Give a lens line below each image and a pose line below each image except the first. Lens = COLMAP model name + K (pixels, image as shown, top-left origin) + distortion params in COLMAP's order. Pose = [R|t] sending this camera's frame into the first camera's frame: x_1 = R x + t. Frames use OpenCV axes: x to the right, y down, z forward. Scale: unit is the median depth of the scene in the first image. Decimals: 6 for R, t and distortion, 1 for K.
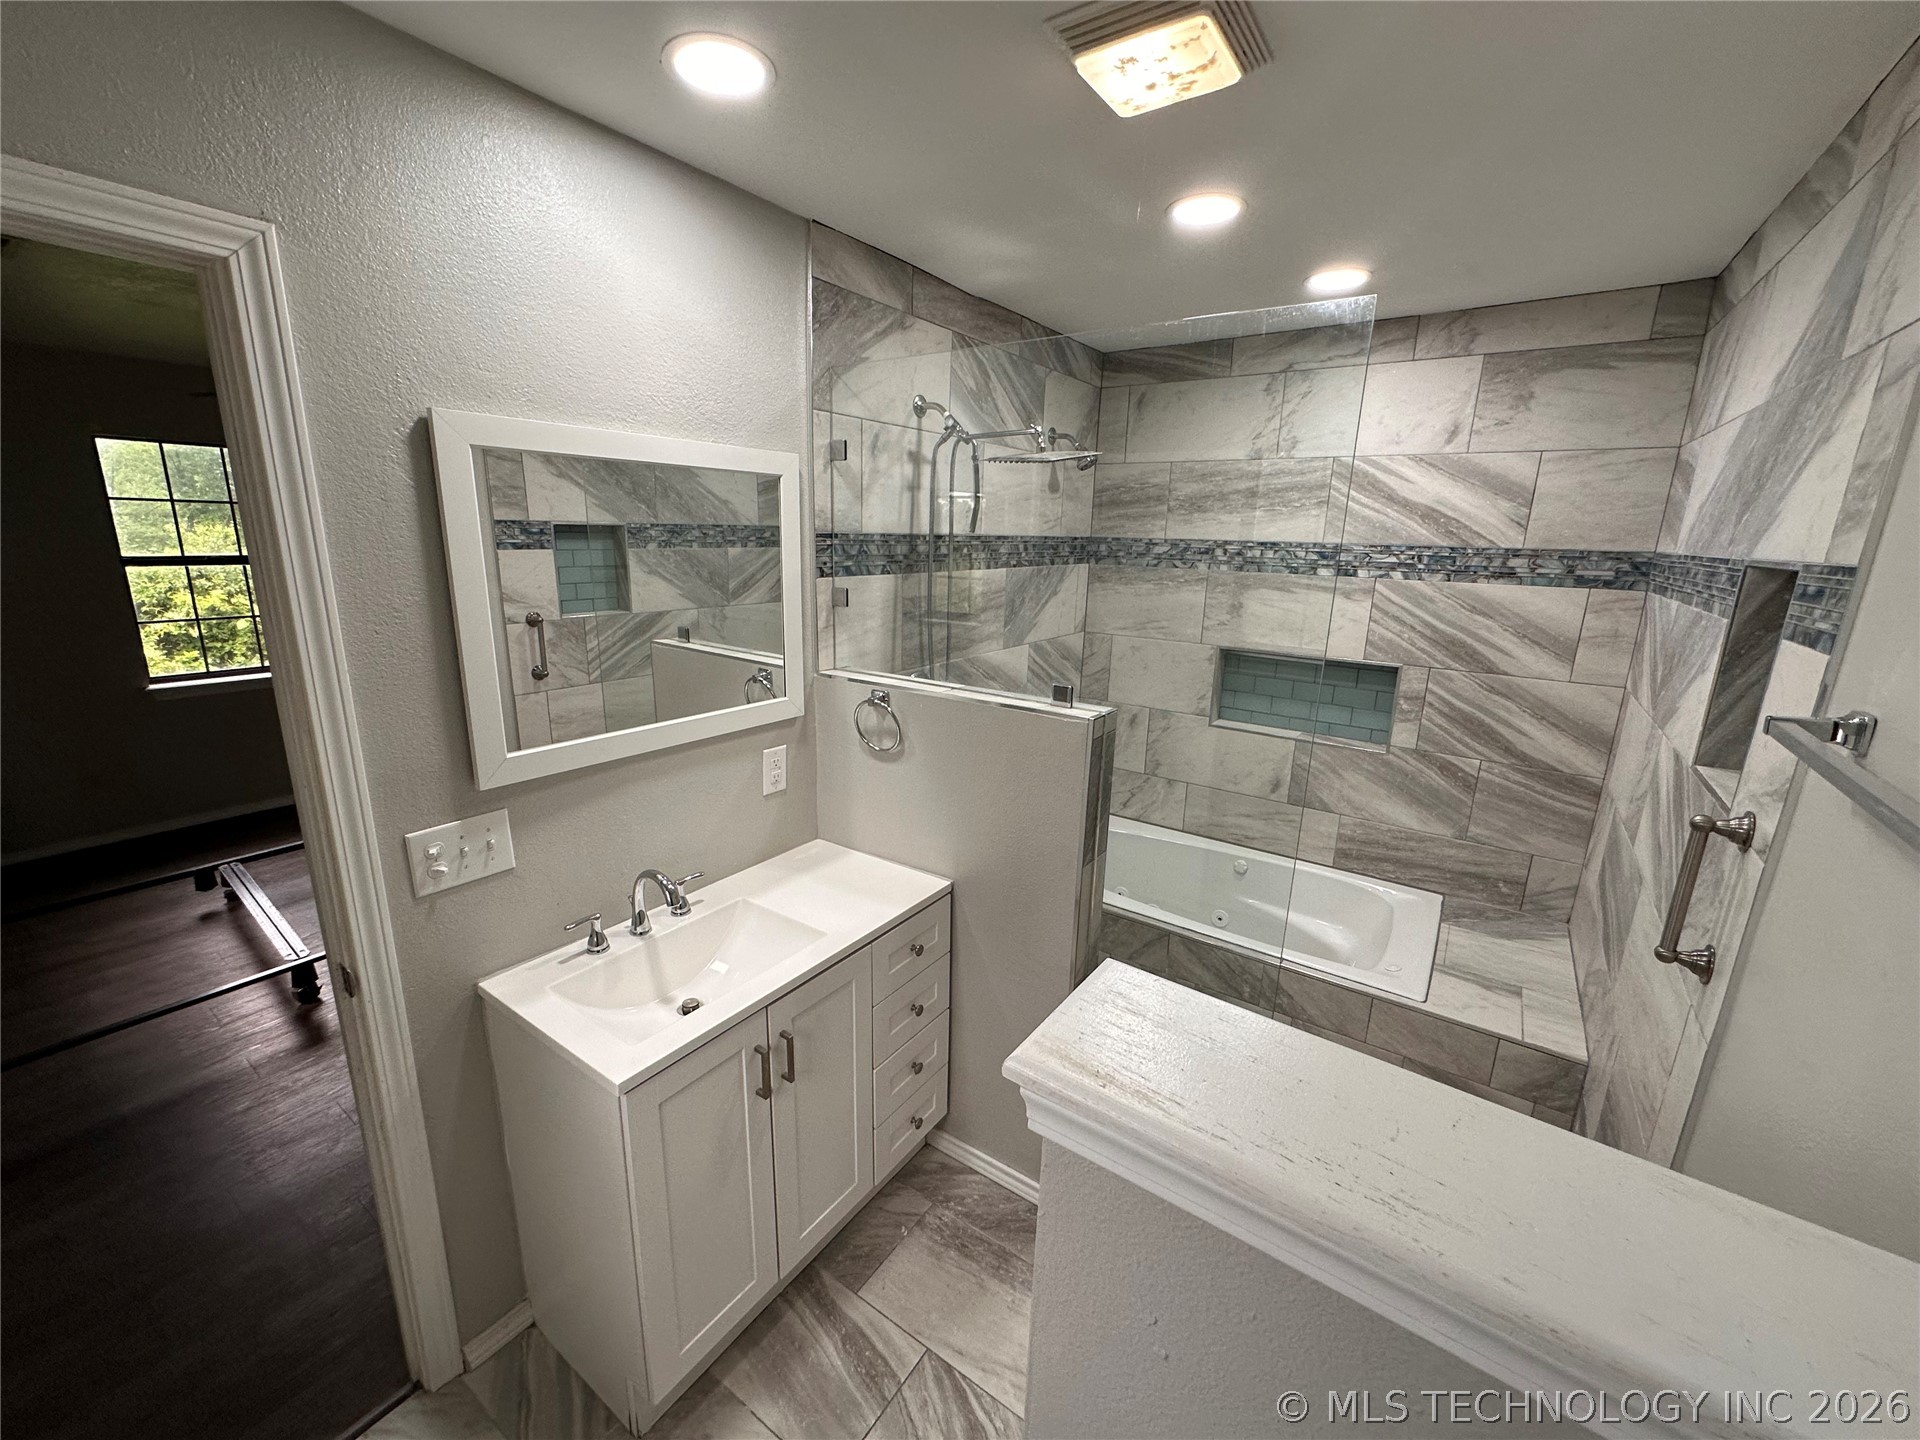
lens RADIAL K [[765.7, 0, 960.1], [0, 765.7, 721.7], [0, 0, 1]] dist [0.001983, -0.000272]
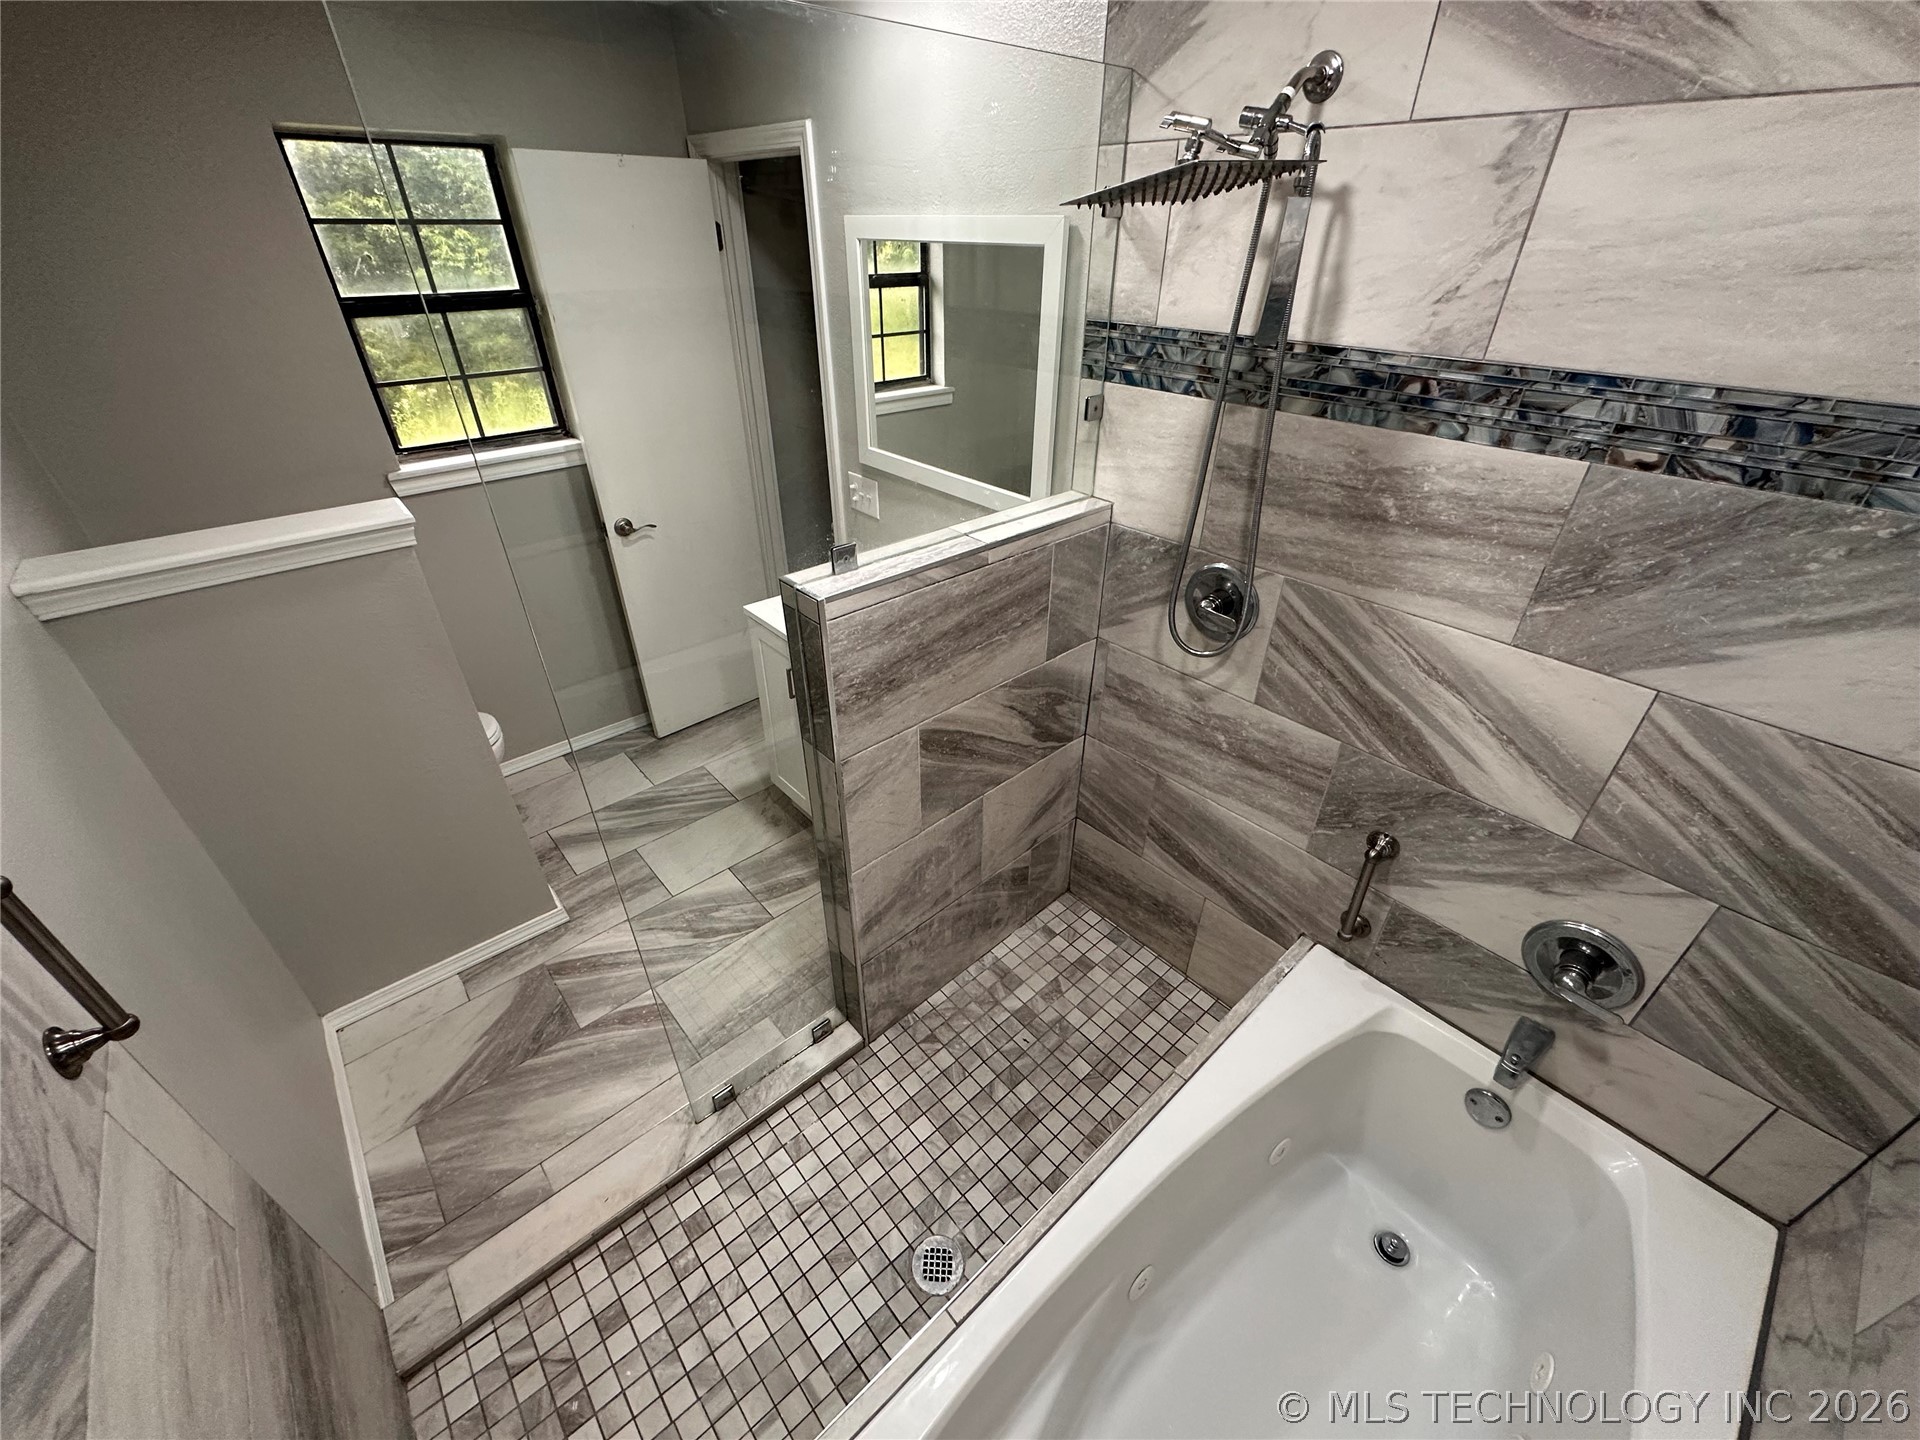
lens RADIAL K [[765.7, 0, 959.7], [0, 765.7, 716.4], [0, 0, 1]] dist [0.001983, -0.000272]
pose [[-0.225610, 0.505495, -0.832811, 0.640119], [-0.248840, 0.796594, 0.550923, -0.280021], [0.941902, 0.331531, -0.053932, 0.906222]]
